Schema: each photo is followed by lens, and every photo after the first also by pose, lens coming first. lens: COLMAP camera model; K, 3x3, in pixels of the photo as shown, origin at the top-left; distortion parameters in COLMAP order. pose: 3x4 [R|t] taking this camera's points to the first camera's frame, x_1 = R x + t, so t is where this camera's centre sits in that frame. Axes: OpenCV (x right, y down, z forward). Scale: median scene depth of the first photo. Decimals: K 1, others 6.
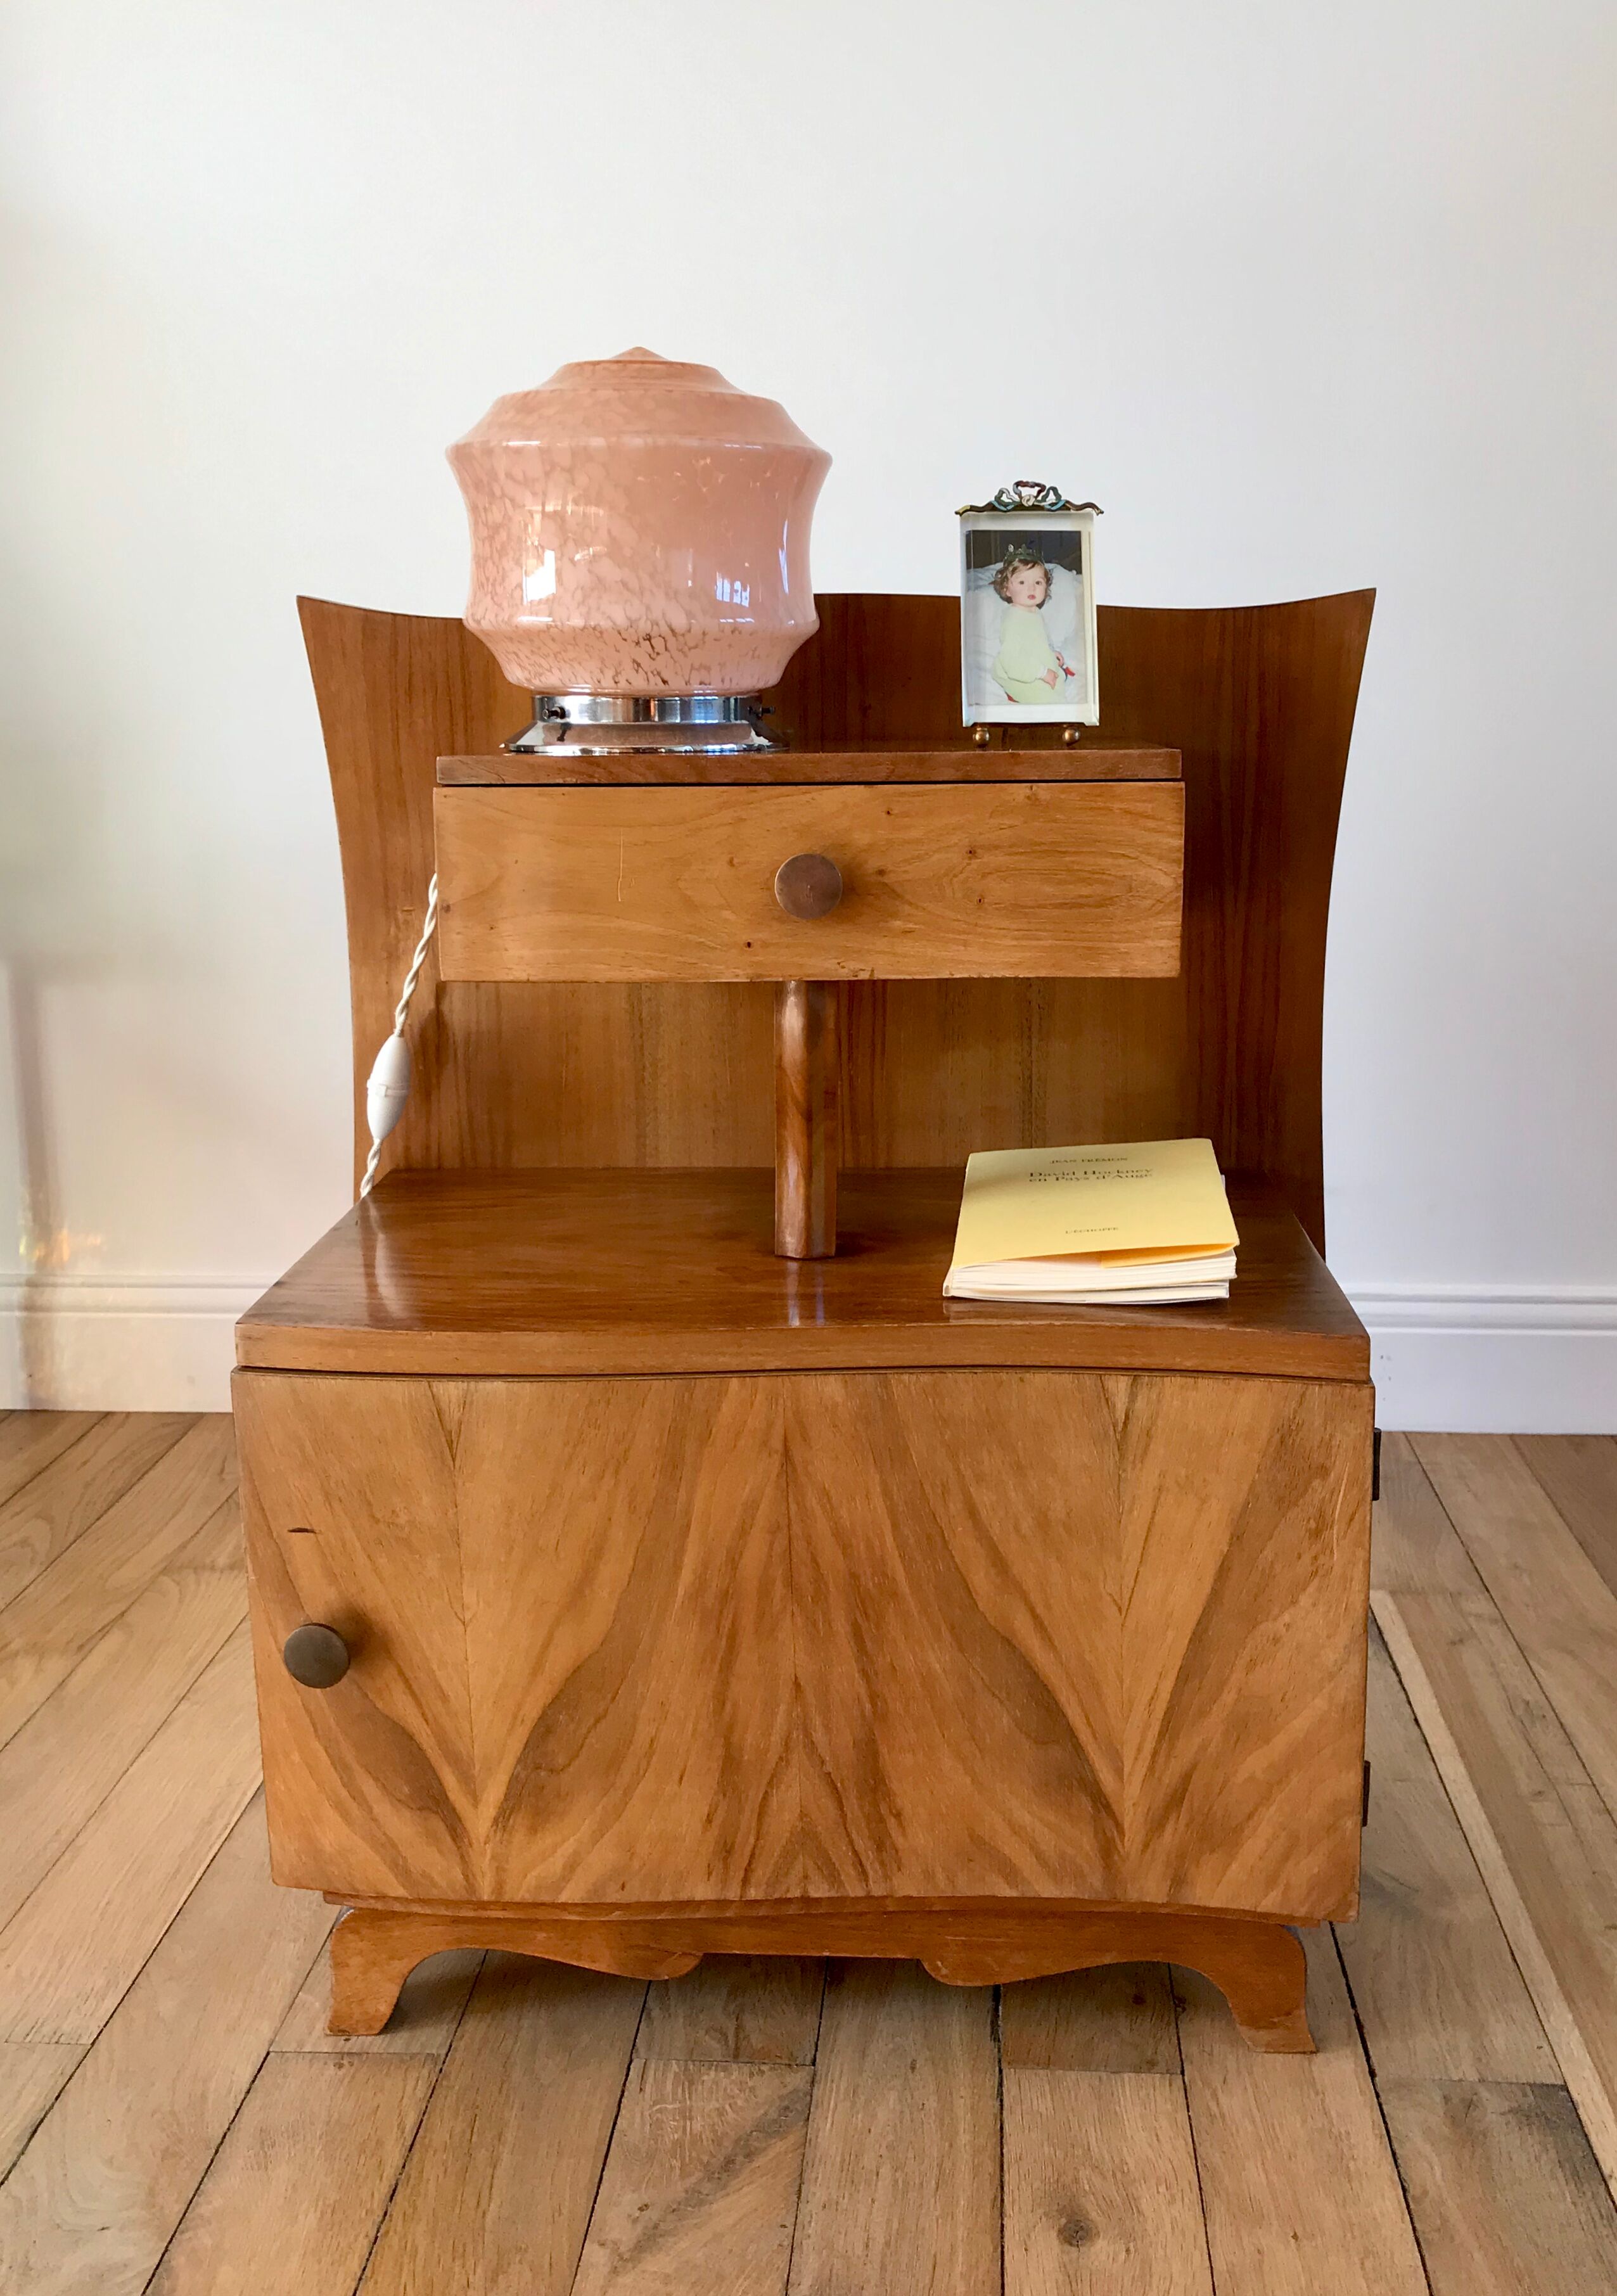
lens RADIAL K [[2102.3, 0, 858.4], [0, 2102.3, 1016.4], [0, 0, 1]] dist [0.010912, 0.014798]
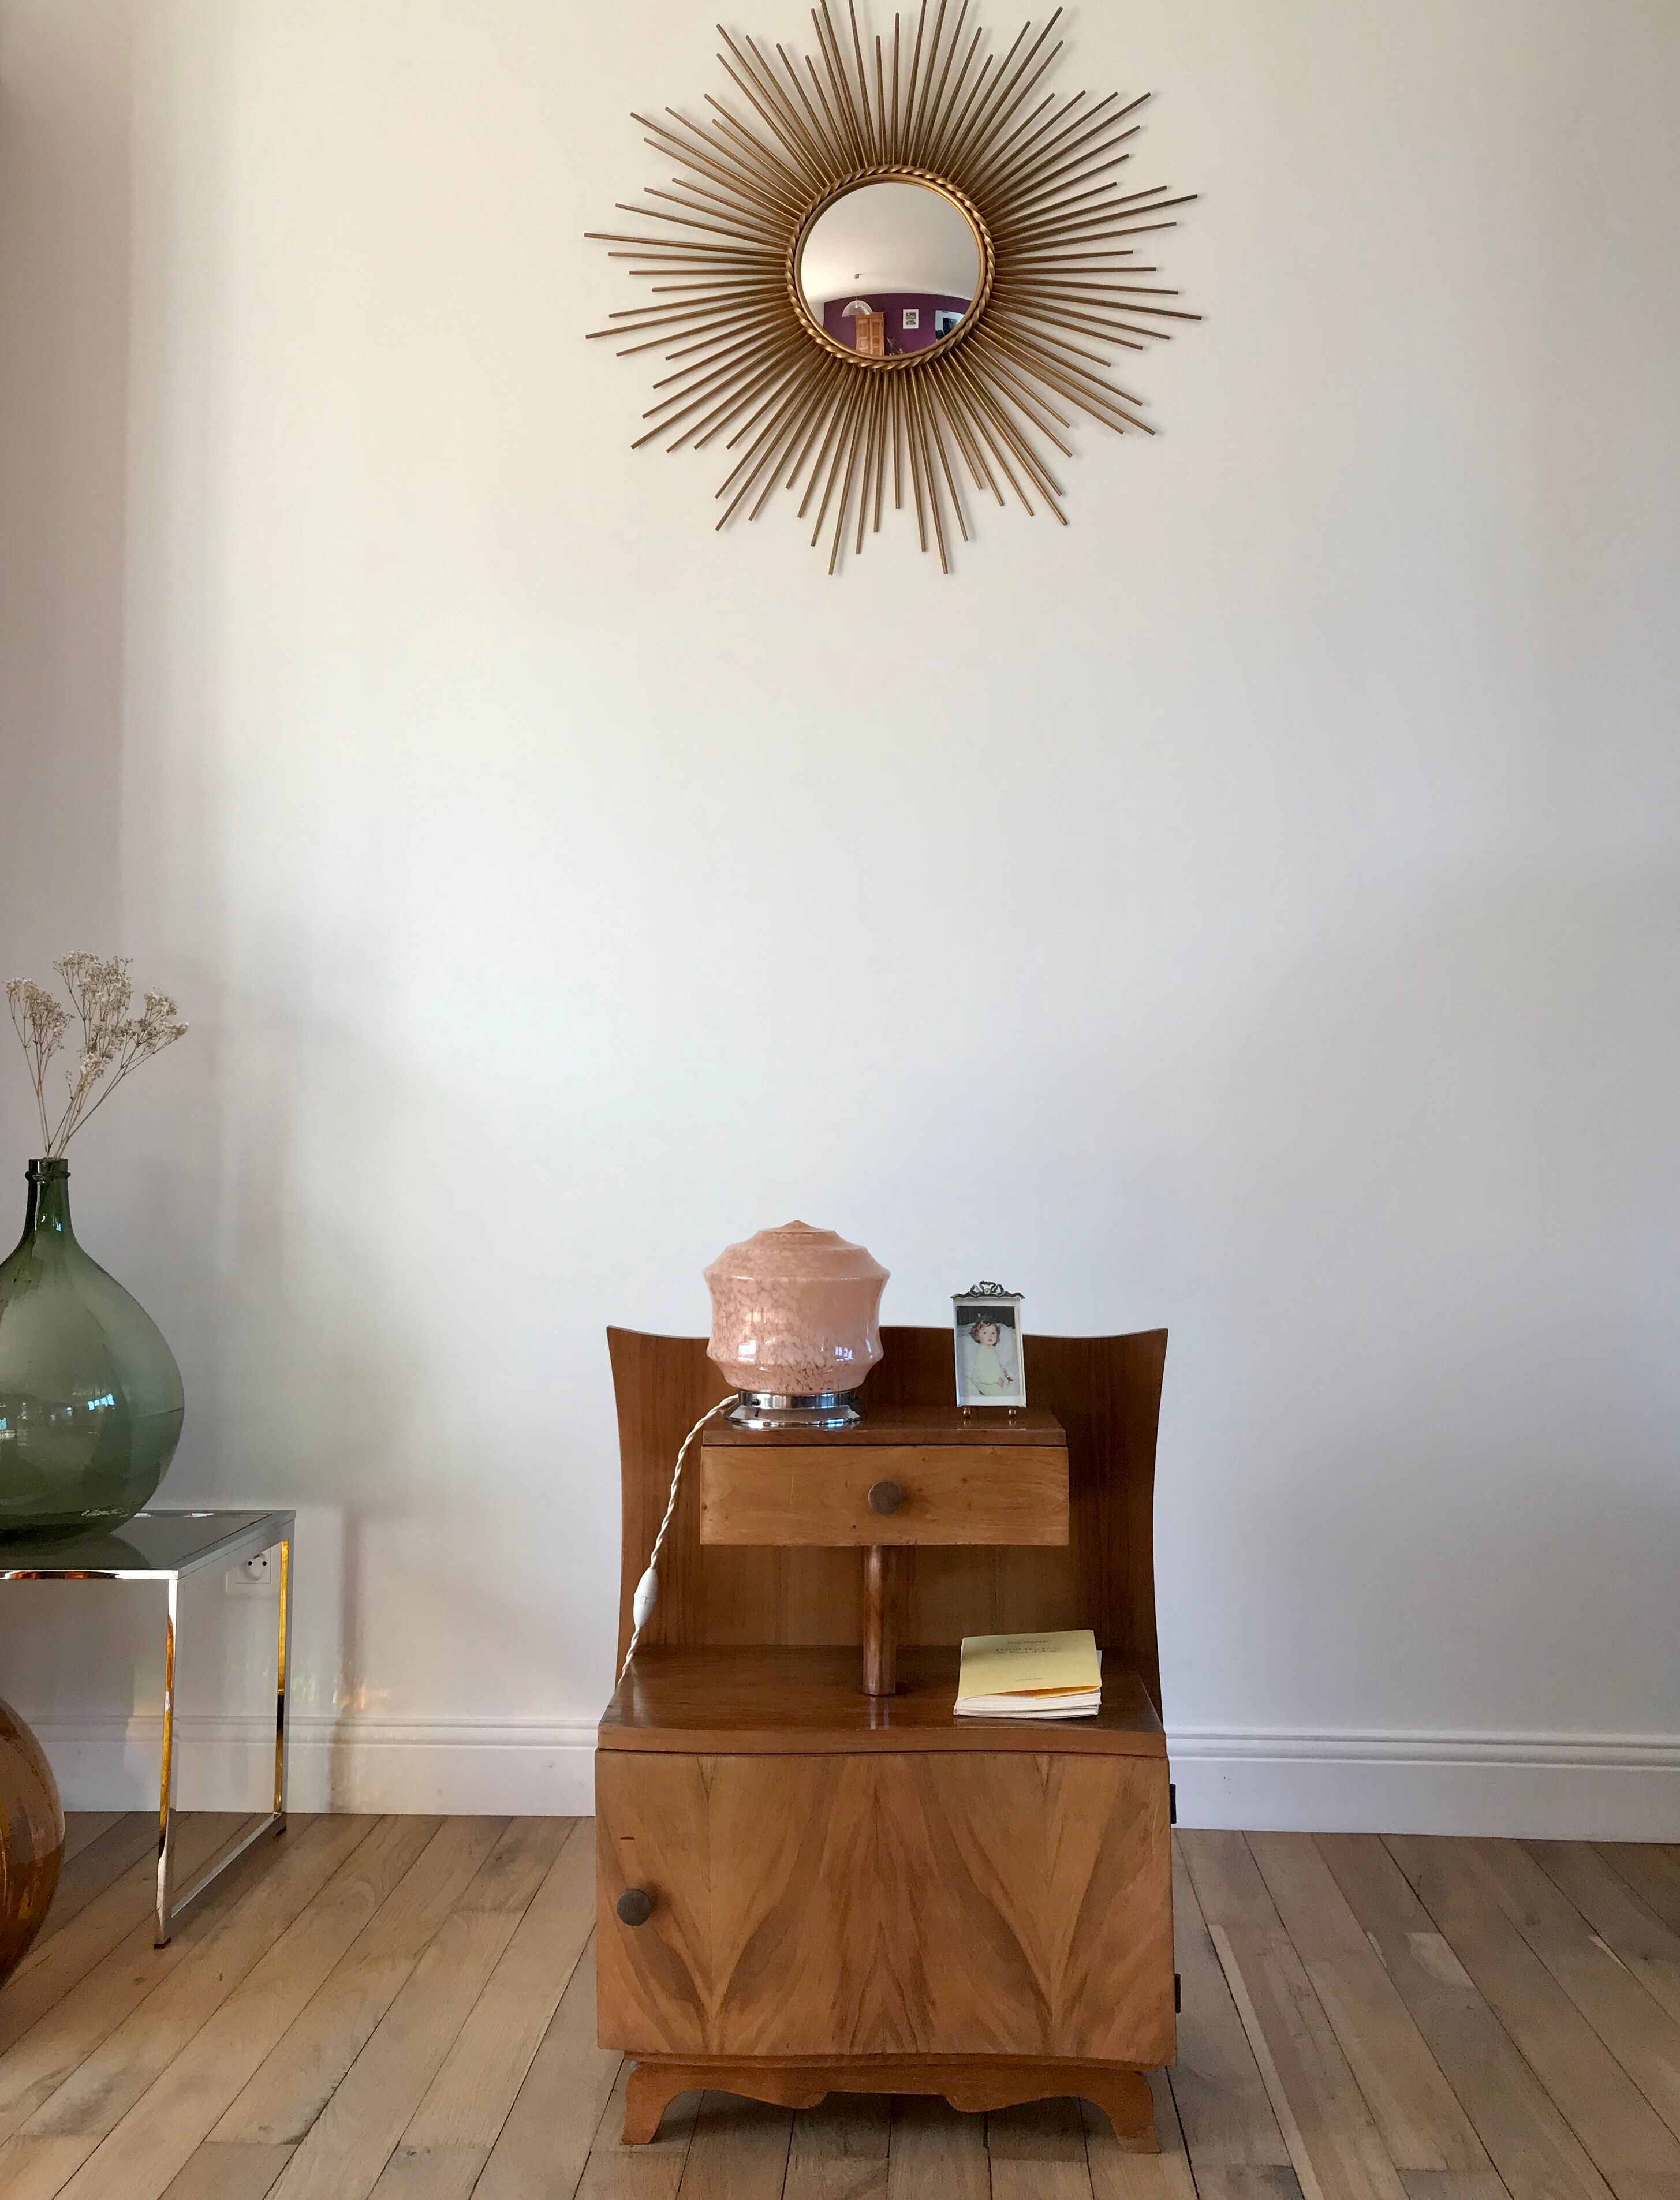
lens RADIAL K [[1909.8, 0, 827.1], [0, 1909.8, 1009.5], [0, 0, 1]] dist [0.009302, 0.021462]
pose [[0.999987, 0.004847, 0.001312, -0.083307], [-0.004370, 0.968711, -0.248153, -0.060110], [-0.002473, 0.248144, 0.968720, -0.898243]]
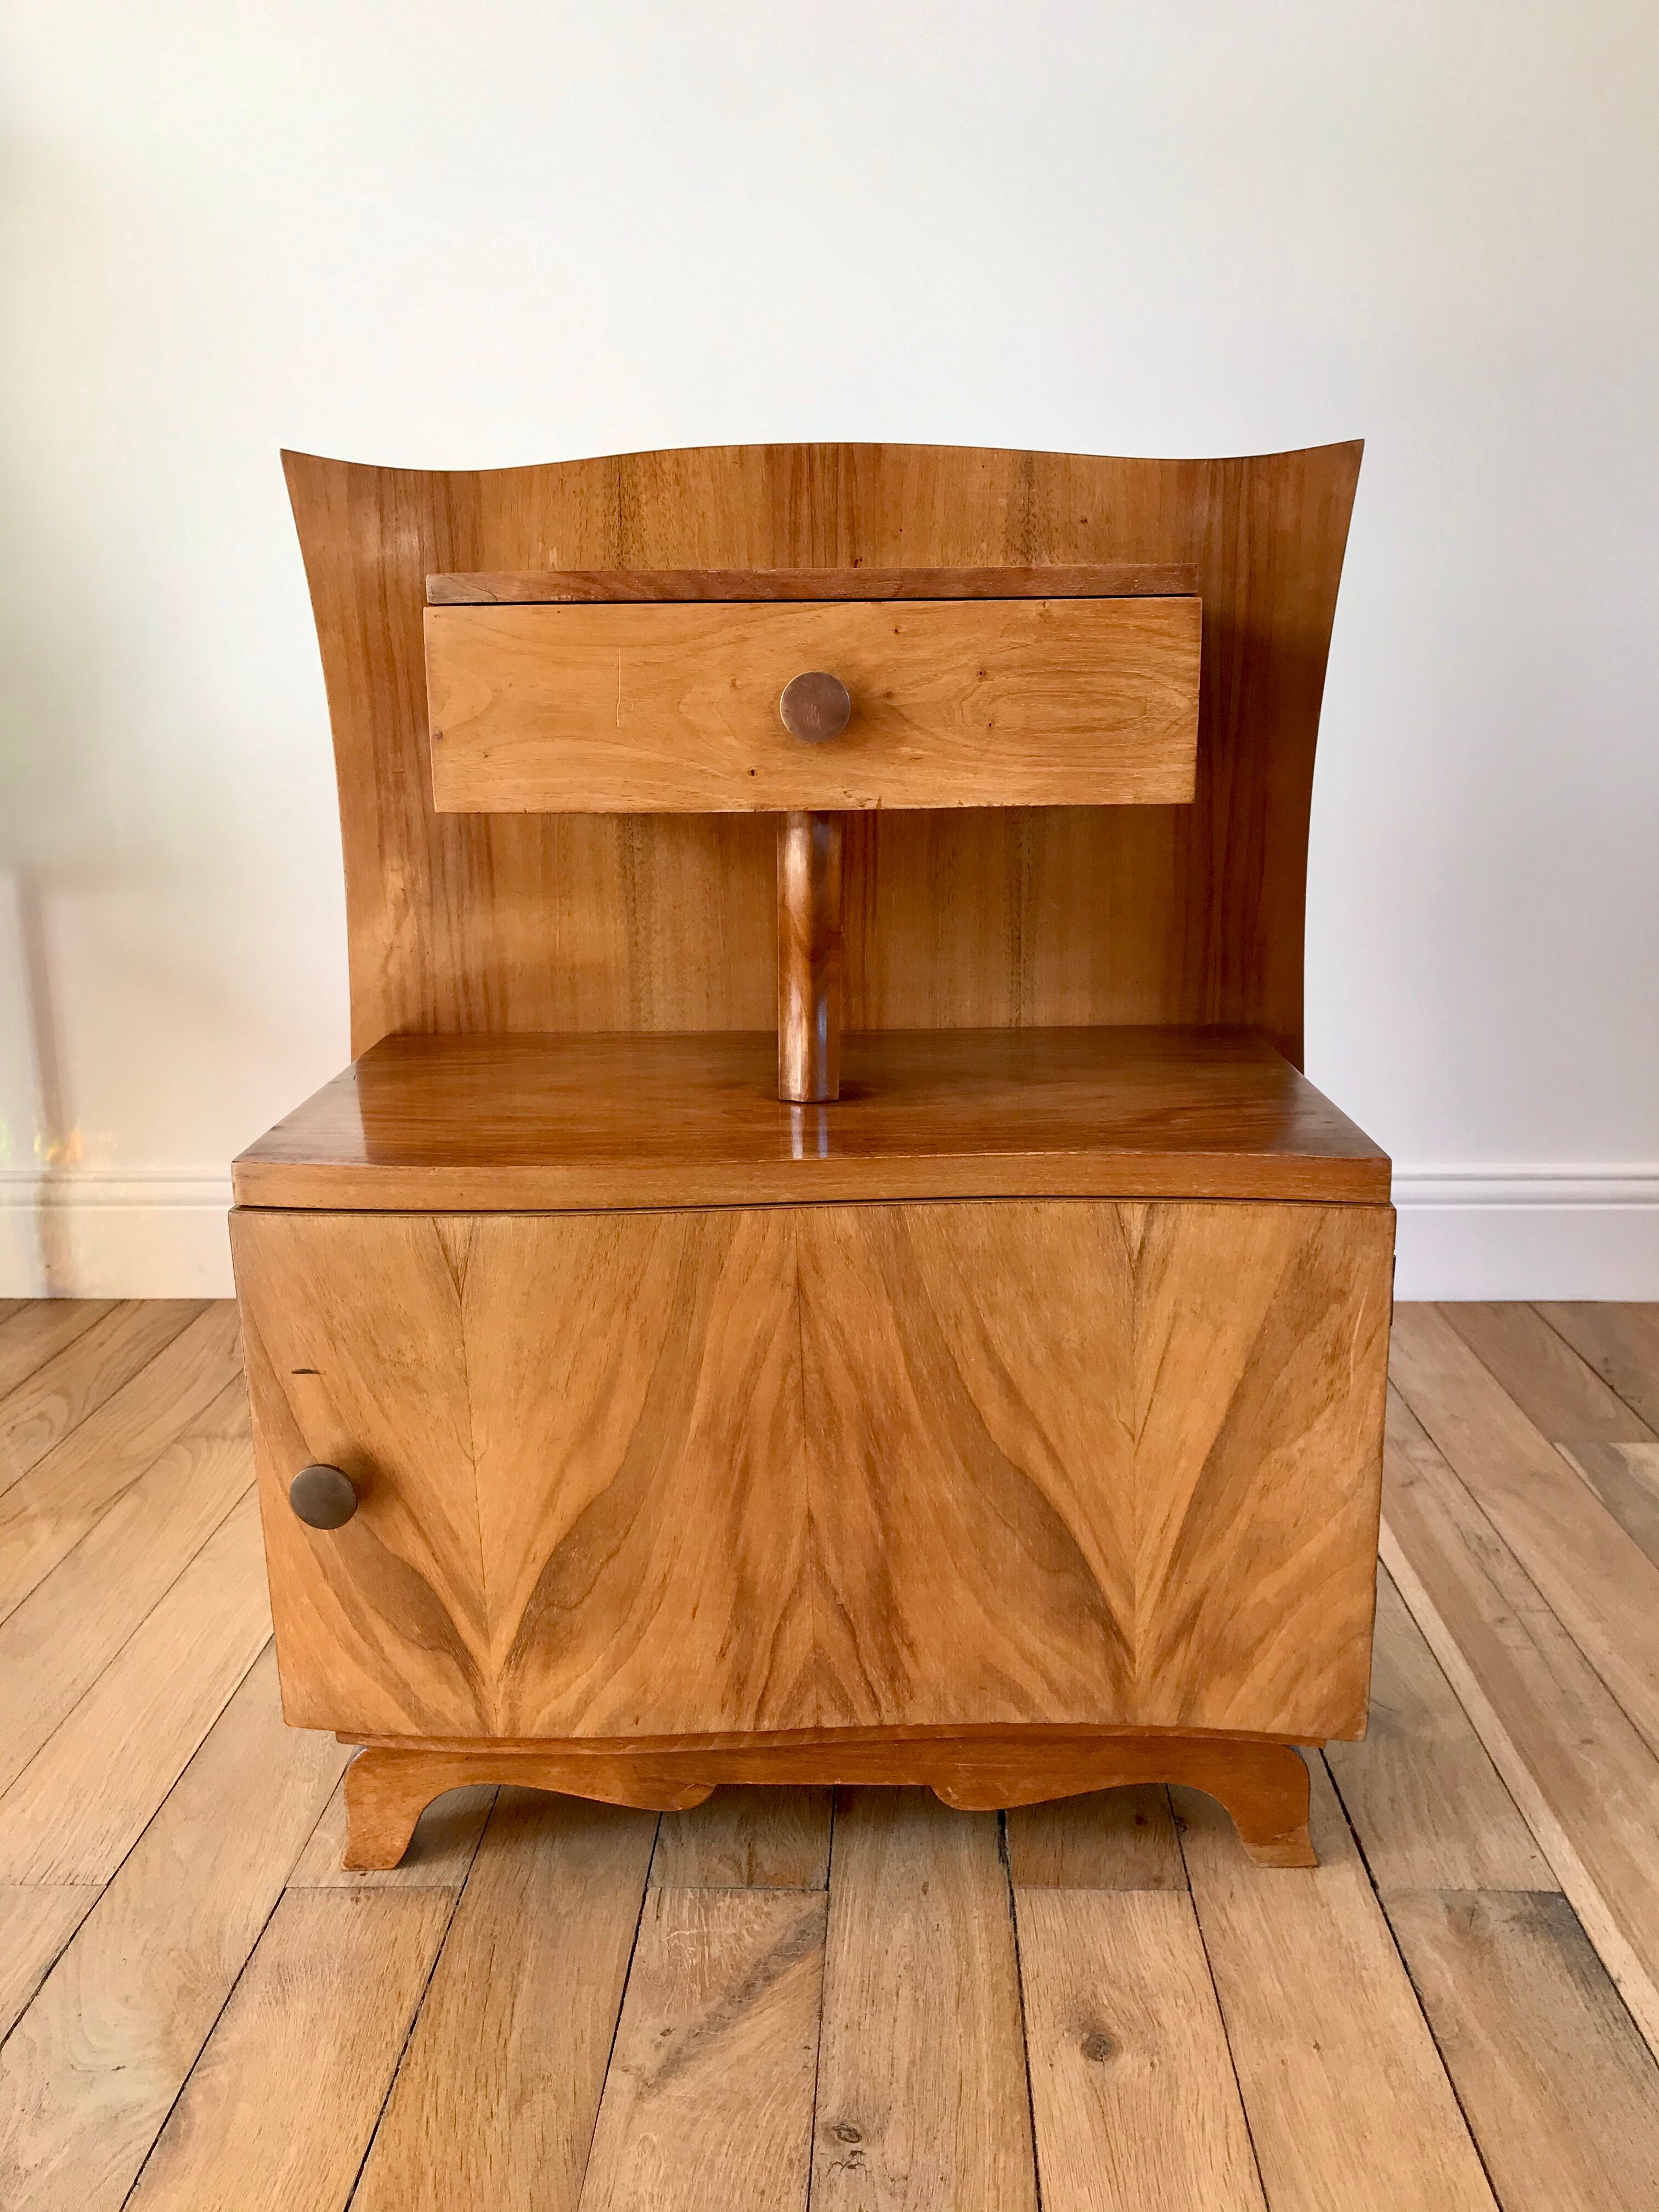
lens RADIAL K [[1821.8, 0, 843.2], [0, 1821.8, 1088.0], [0, 0, 1]] dist [0.019940, -0.000324]
pose [[0.999554, -0.009262, 0.028404, -0.035581], [0.007733, 0.998539, 0.053484, 0.066948], [-0.028857, -0.053240, 0.998165, 0.145867]]
